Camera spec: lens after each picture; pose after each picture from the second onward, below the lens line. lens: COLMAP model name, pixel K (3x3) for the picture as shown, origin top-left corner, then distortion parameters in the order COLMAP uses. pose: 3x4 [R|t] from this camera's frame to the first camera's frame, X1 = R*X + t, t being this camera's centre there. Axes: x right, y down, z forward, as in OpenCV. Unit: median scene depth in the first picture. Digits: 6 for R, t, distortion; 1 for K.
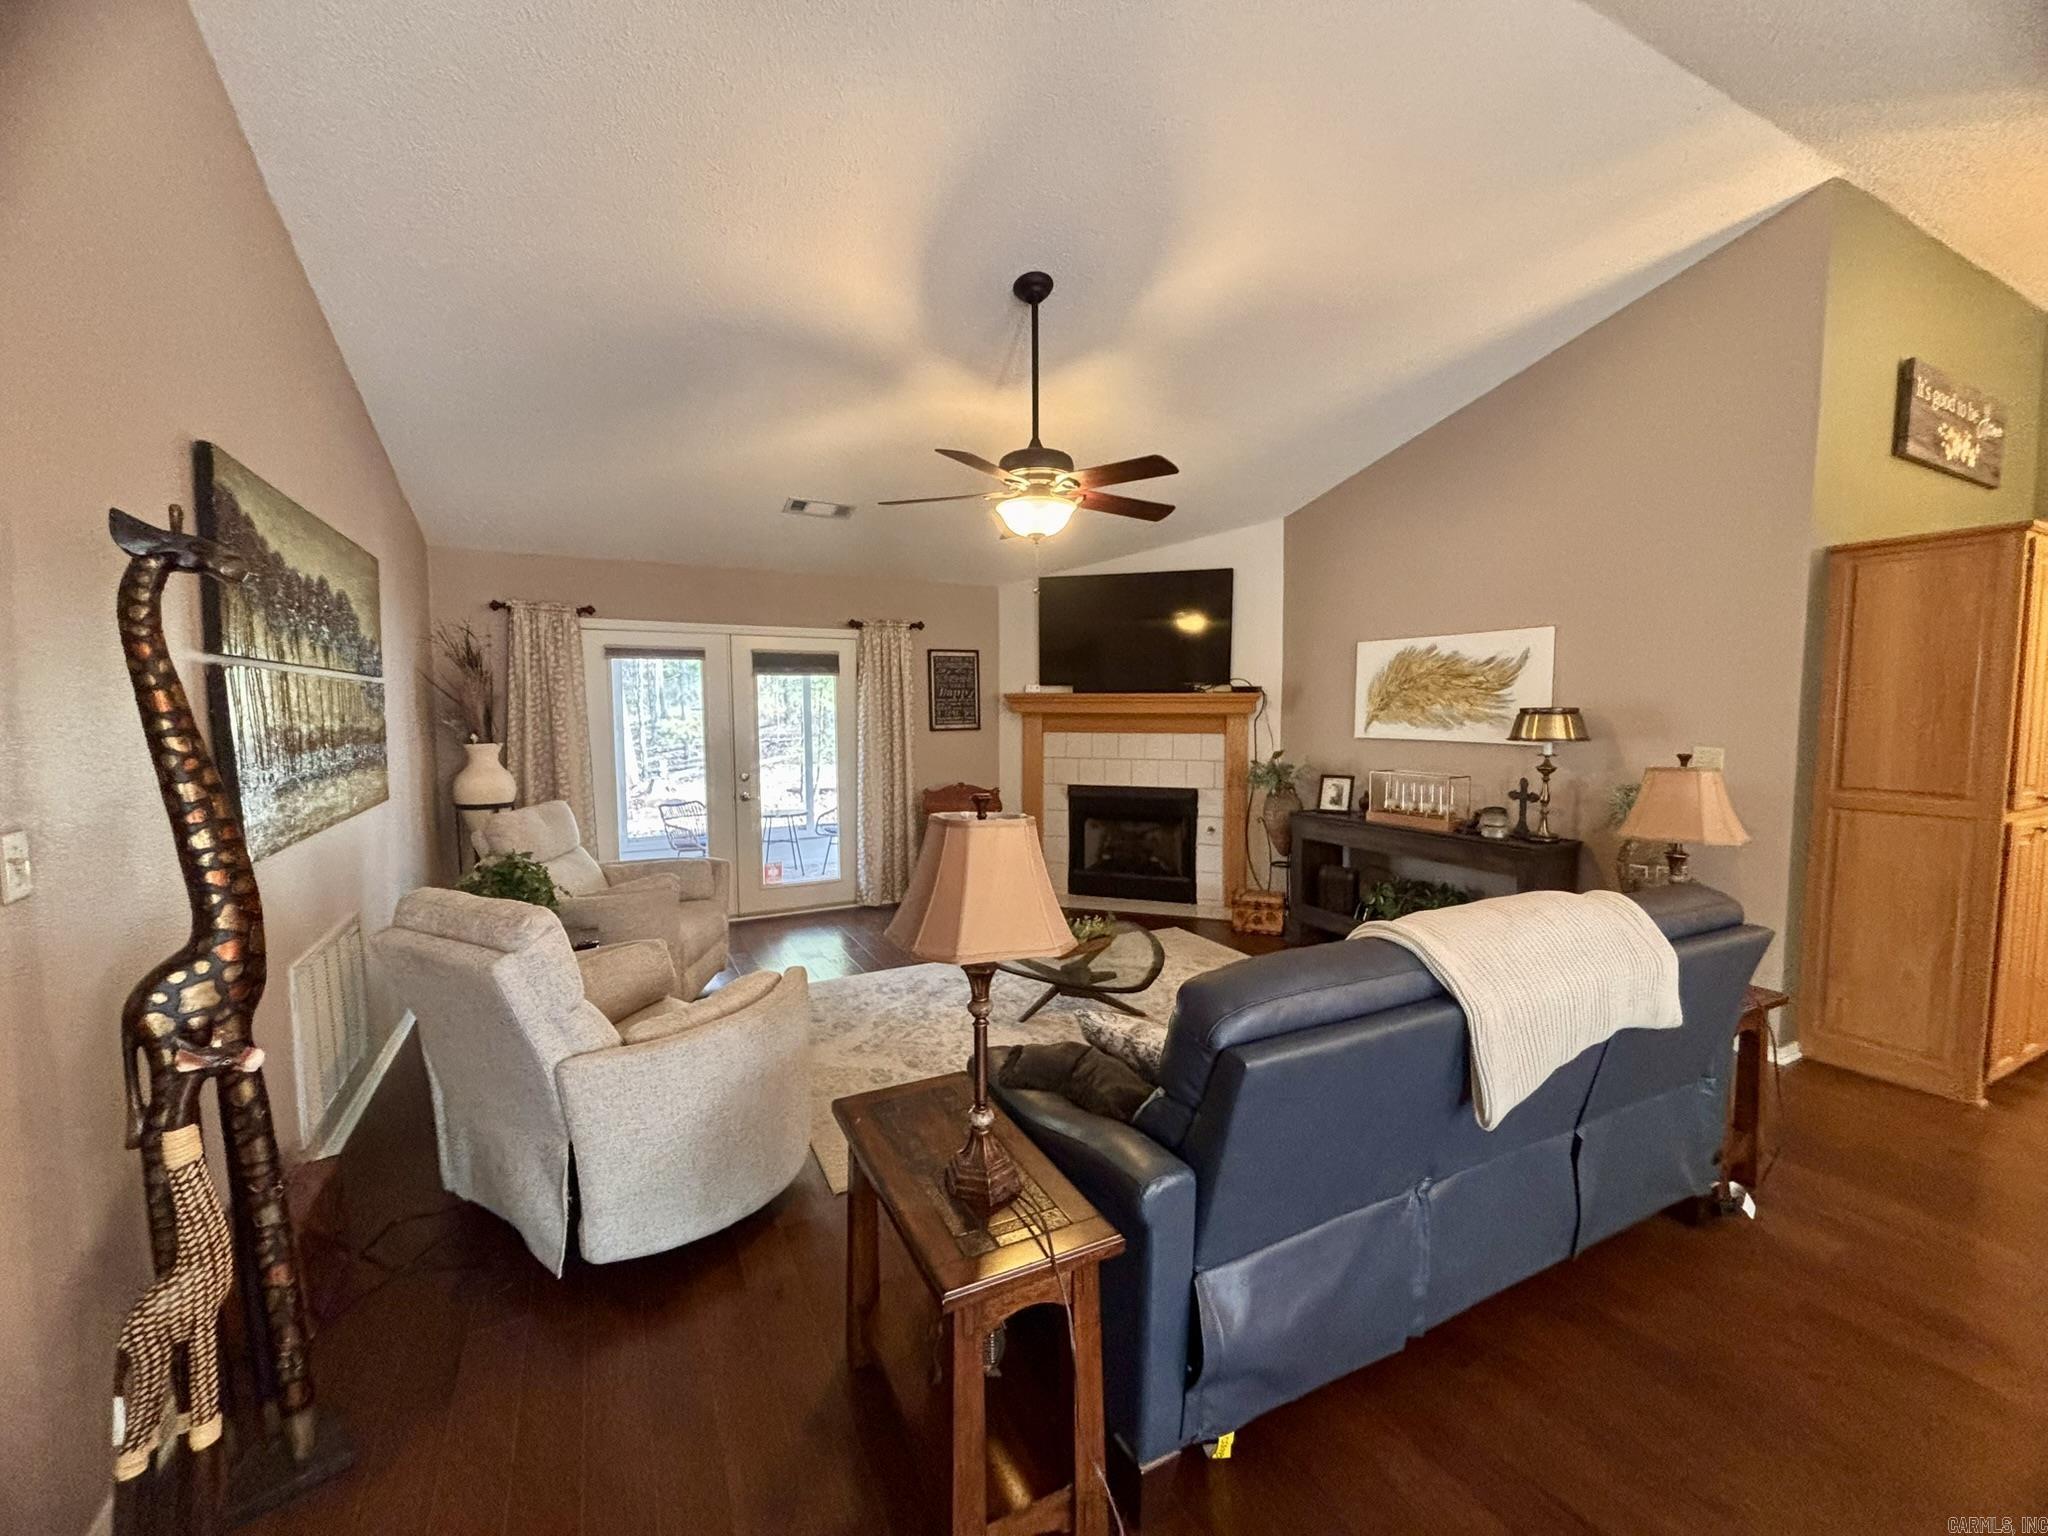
lens RADIAL K [[839.7, 0, 1020.2], [0, 839.7, 763.5], [0, 0, 1]] dist [0.001730, 0.000577]
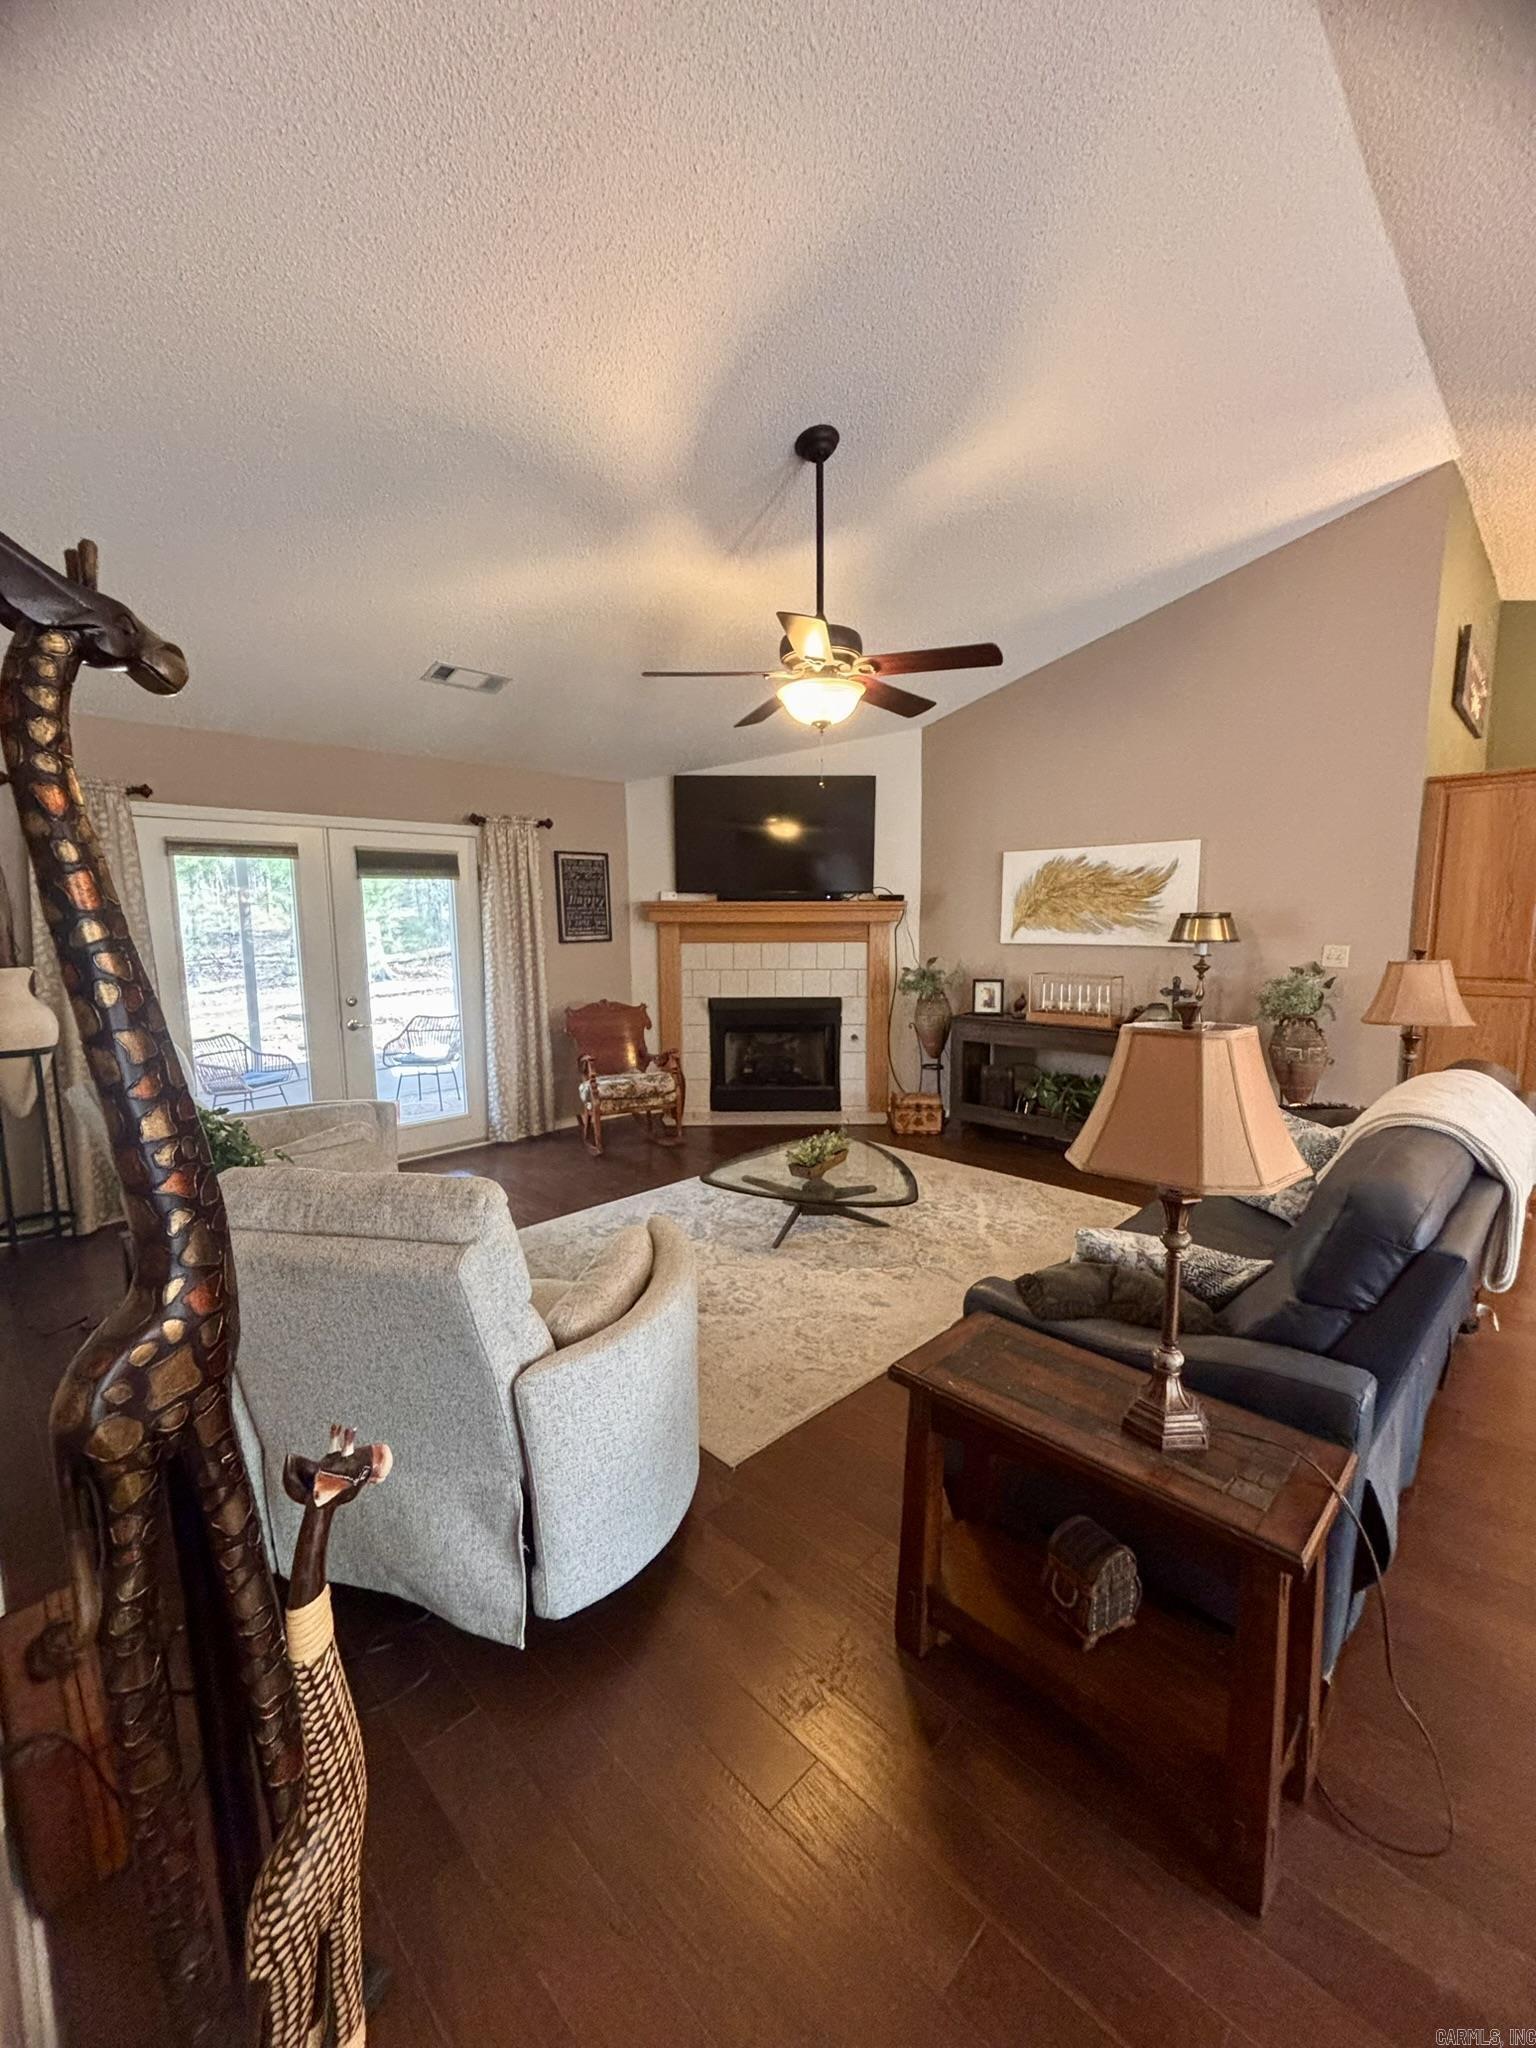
lens RADIAL K [[839.7, 0, 768.0], [0, 839.7, 1024.0], [0, 0, 1]] dist [0.001730, 0.000577]
pose [[0.949539, -0.044474, 0.310479, -0.207474], [0.026705, 0.997765, 0.061251, -0.001749], [-0.312510, -0.049869, 0.948605, 0.083731]]
